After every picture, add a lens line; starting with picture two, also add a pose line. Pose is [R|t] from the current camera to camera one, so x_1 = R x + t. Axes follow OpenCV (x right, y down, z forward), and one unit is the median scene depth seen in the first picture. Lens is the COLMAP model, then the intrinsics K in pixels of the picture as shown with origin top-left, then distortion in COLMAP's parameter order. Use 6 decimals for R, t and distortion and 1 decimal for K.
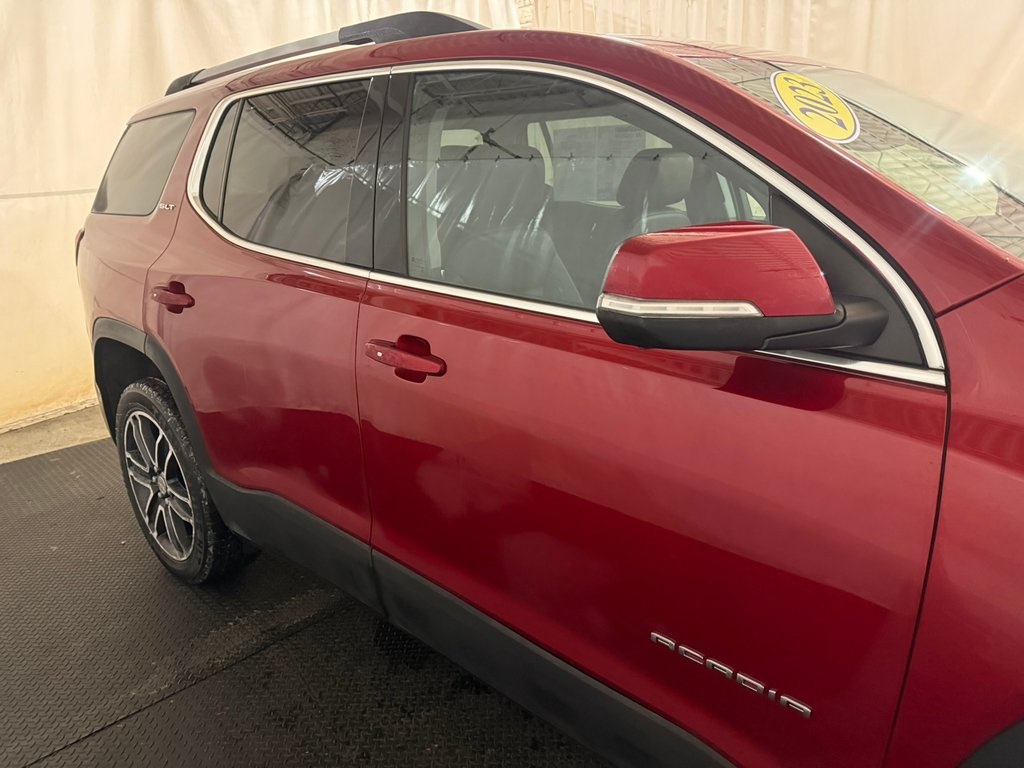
lens RADIAL K [[700.2, 0, 516.6], [0, 700.2, 374.2], [0, 0, 1]] dist [0.048974, -0.073438]
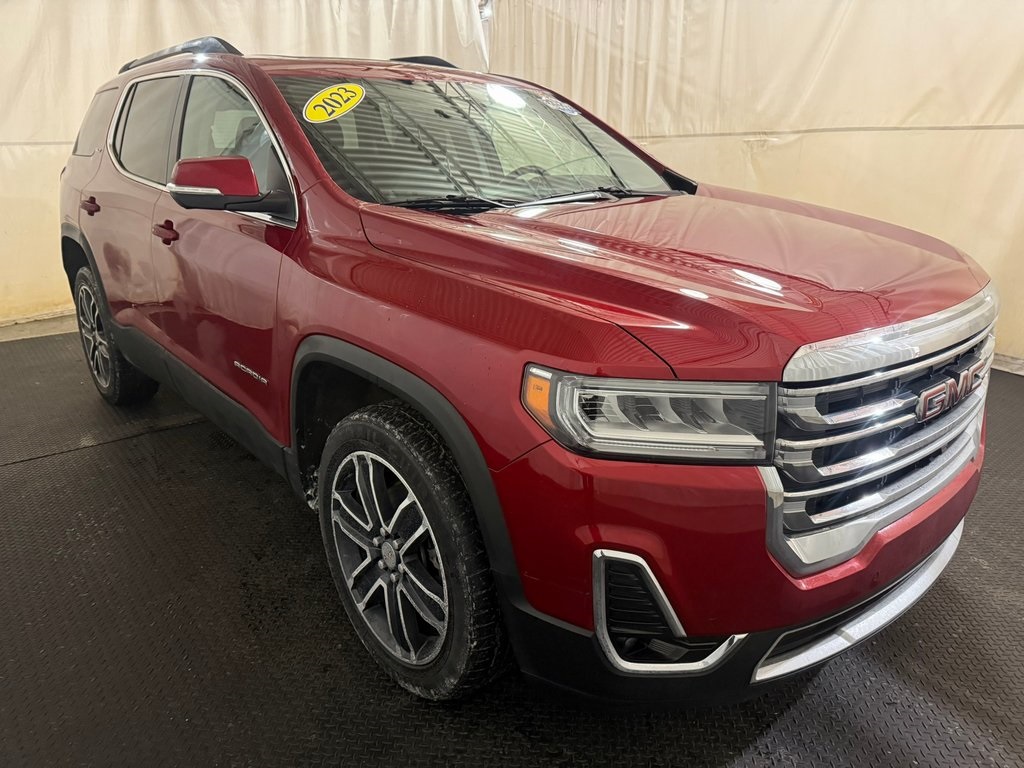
lens RADIAL K [[700.2, 0, 516.6], [0, 700.2, 374.2], [0, 0, 1]] dist [0.048974, -0.073438]
pose [[0.993737, 0.070079, -0.087040, 0.480868], [-0.067121, 0.997078, 0.036462, 0.111115], [0.089341, -0.030391, 0.995537, -0.389708]]
